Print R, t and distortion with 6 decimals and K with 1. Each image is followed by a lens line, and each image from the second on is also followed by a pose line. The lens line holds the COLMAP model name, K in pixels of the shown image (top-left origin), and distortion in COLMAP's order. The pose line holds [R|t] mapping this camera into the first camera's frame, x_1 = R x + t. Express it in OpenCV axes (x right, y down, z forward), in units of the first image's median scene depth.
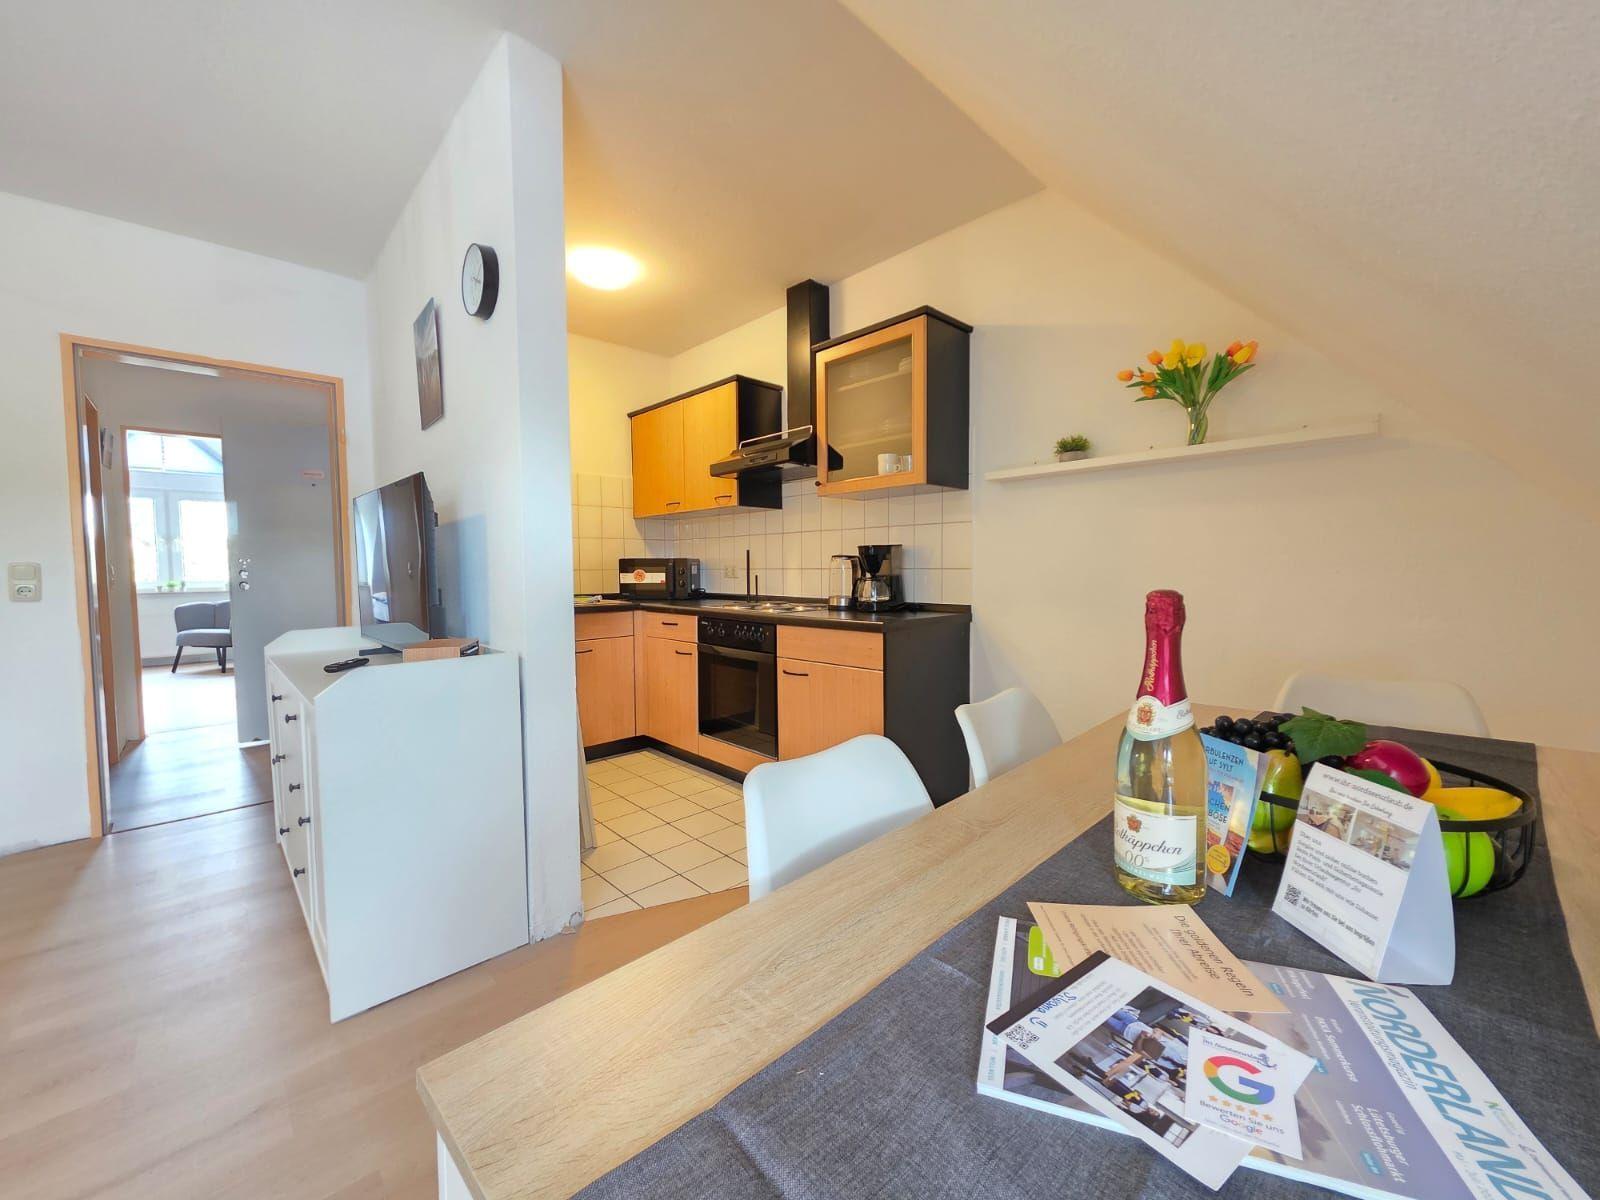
lens RADIAL K [[635.4, 0, 802.6], [0, 635.4, 596.1], [0, 0, 1]] dist [0.002953, -0.000691]
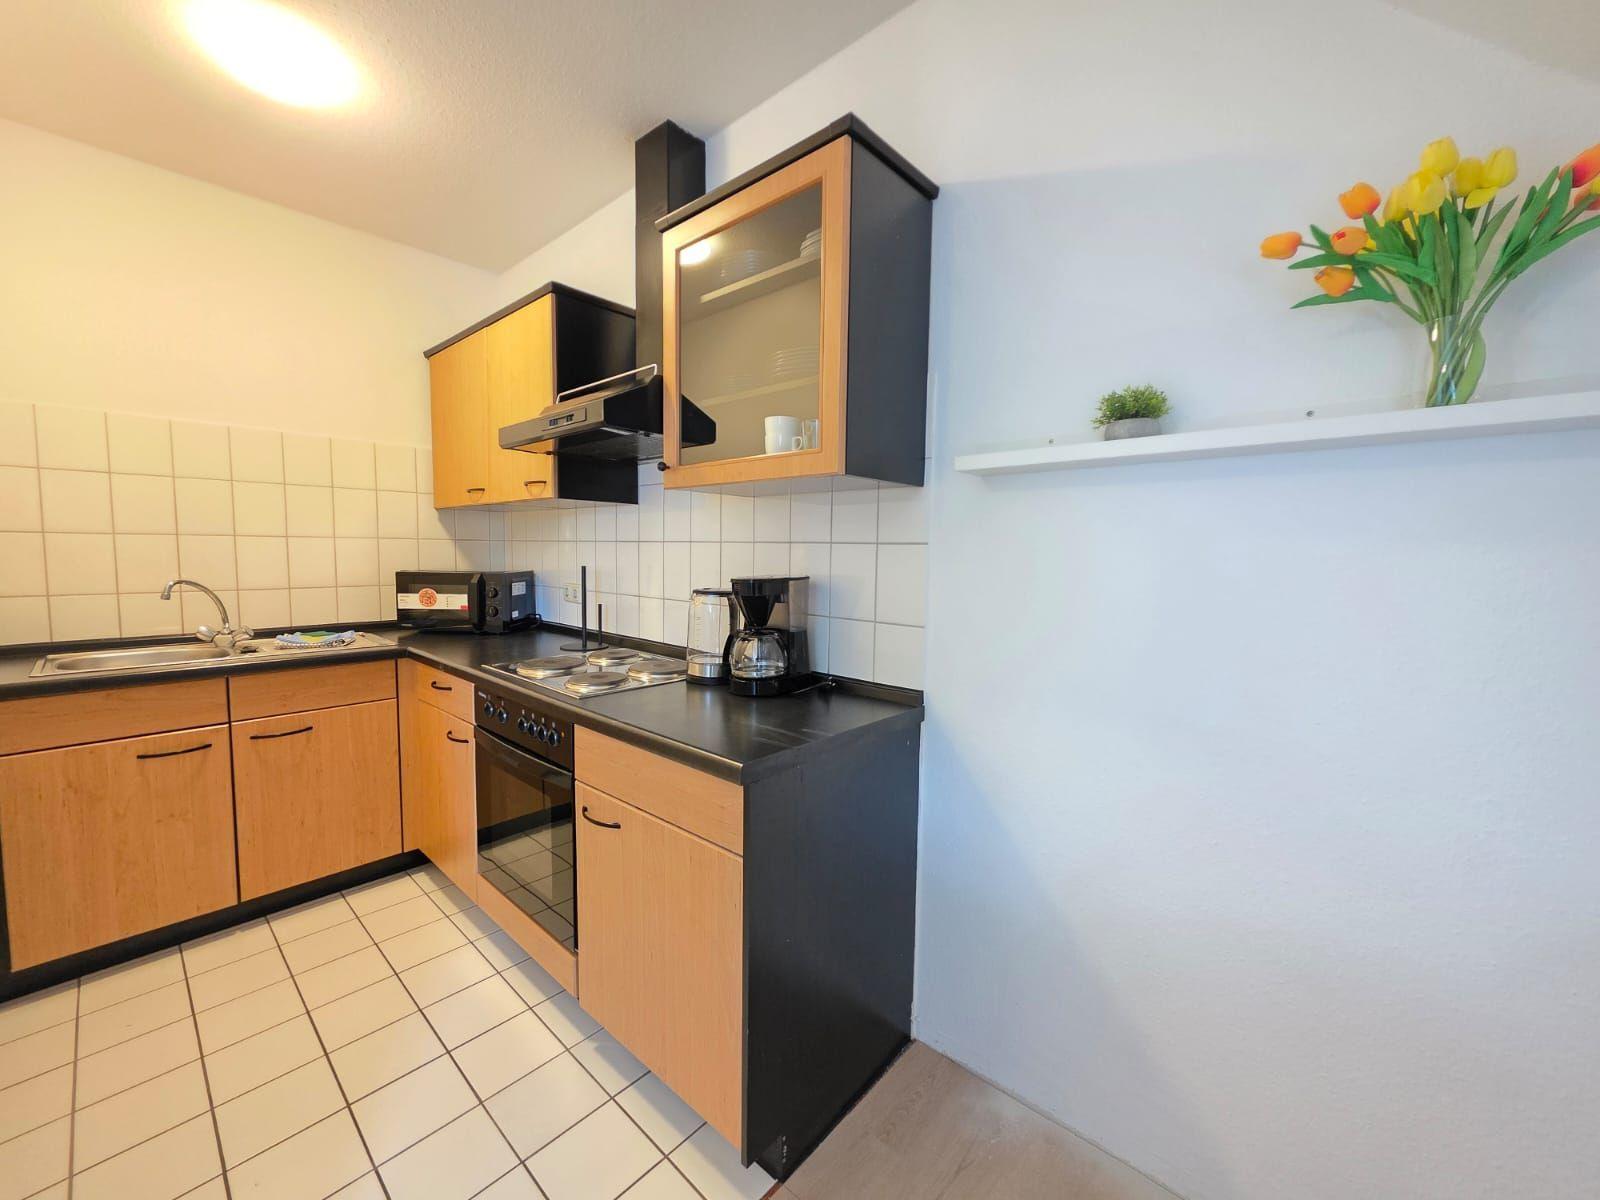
lens RADIAL K [[635.4, 0, 802.6], [0, 635.4, 596.1], [0, 0, 1]] dist [0.002953, -0.000691]
pose [[0.996953, 0.016679, 0.076207, 0.108210], [-0.018794, 0.999455, 0.027123, -0.080095], [-0.075713, -0.028472, 0.996723, 0.426815]]
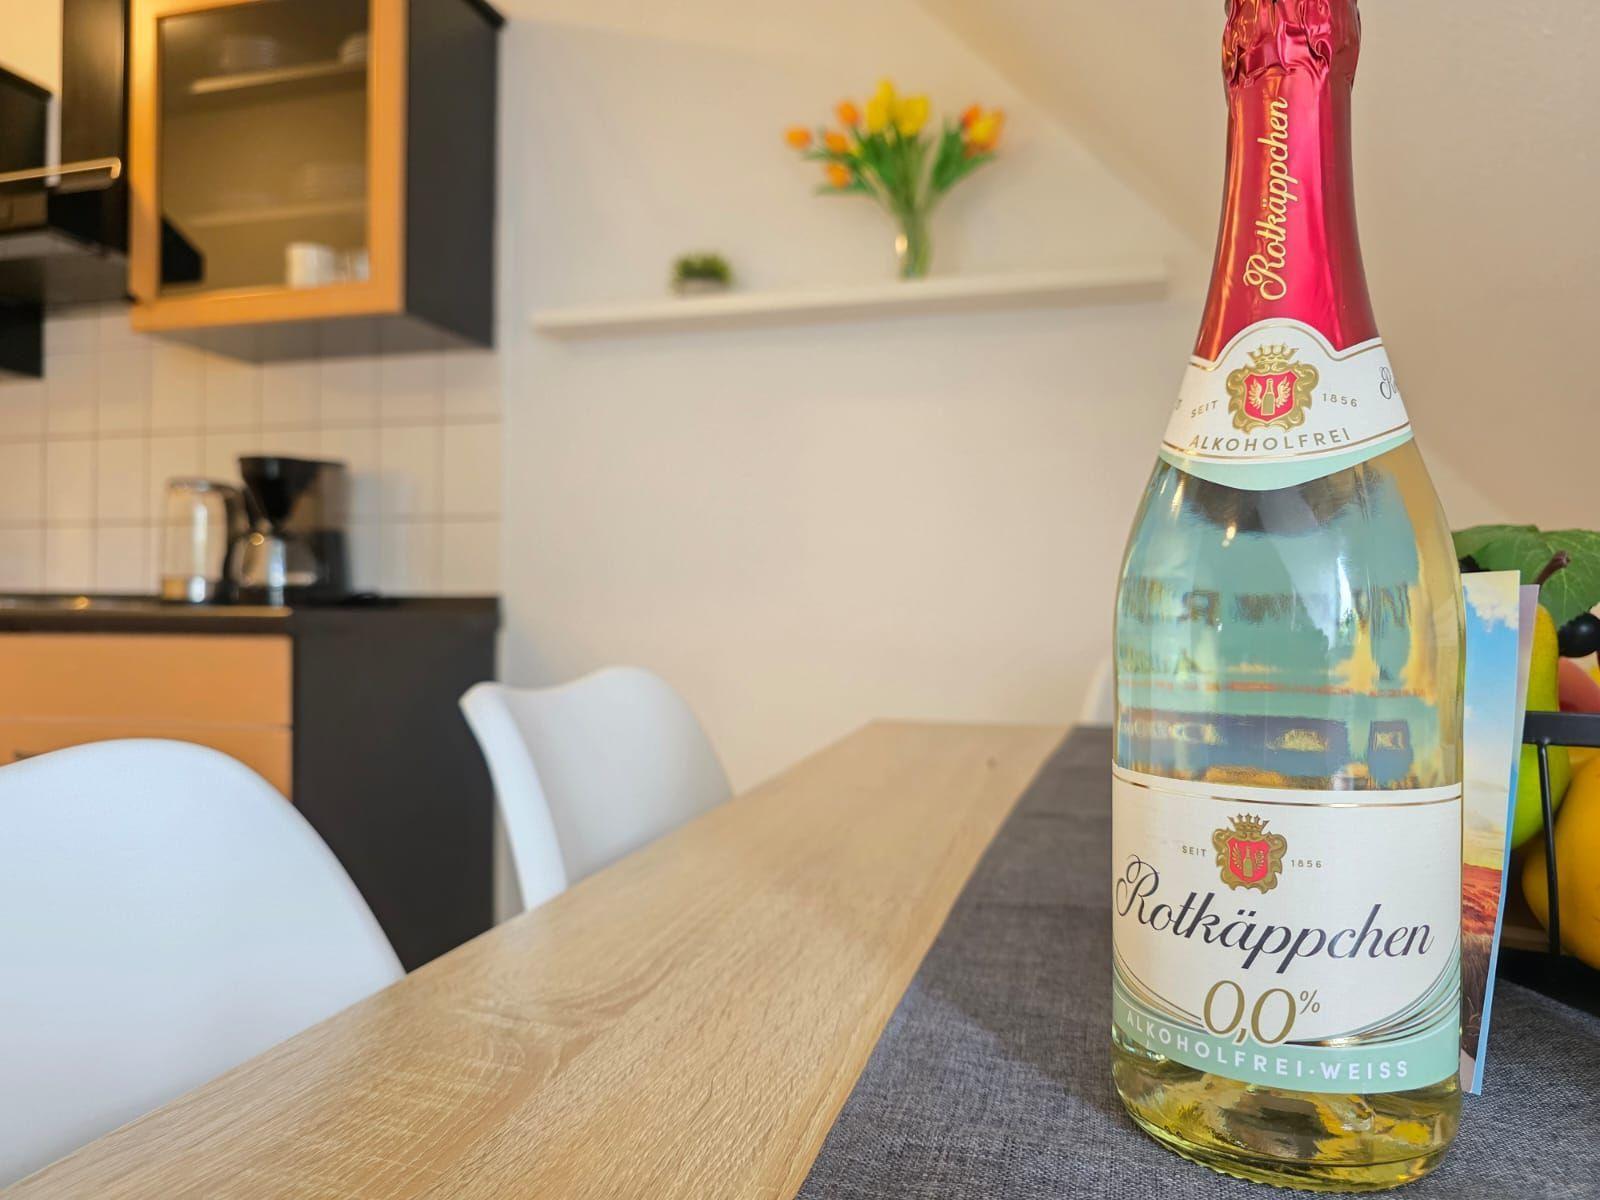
lens RADIAL K [[1113.4, 0, 805.0], [0, 1113.4, 618.3], [0, 0, 1]] dist [-0.004380, -0.002860]
pose [[0.862930, 0.014824, 0.505106, 0.040149], [0.006684, 0.999147, -0.040743, 0.064516], [-0.505280, 0.038534, 0.862095, 0.164274]]
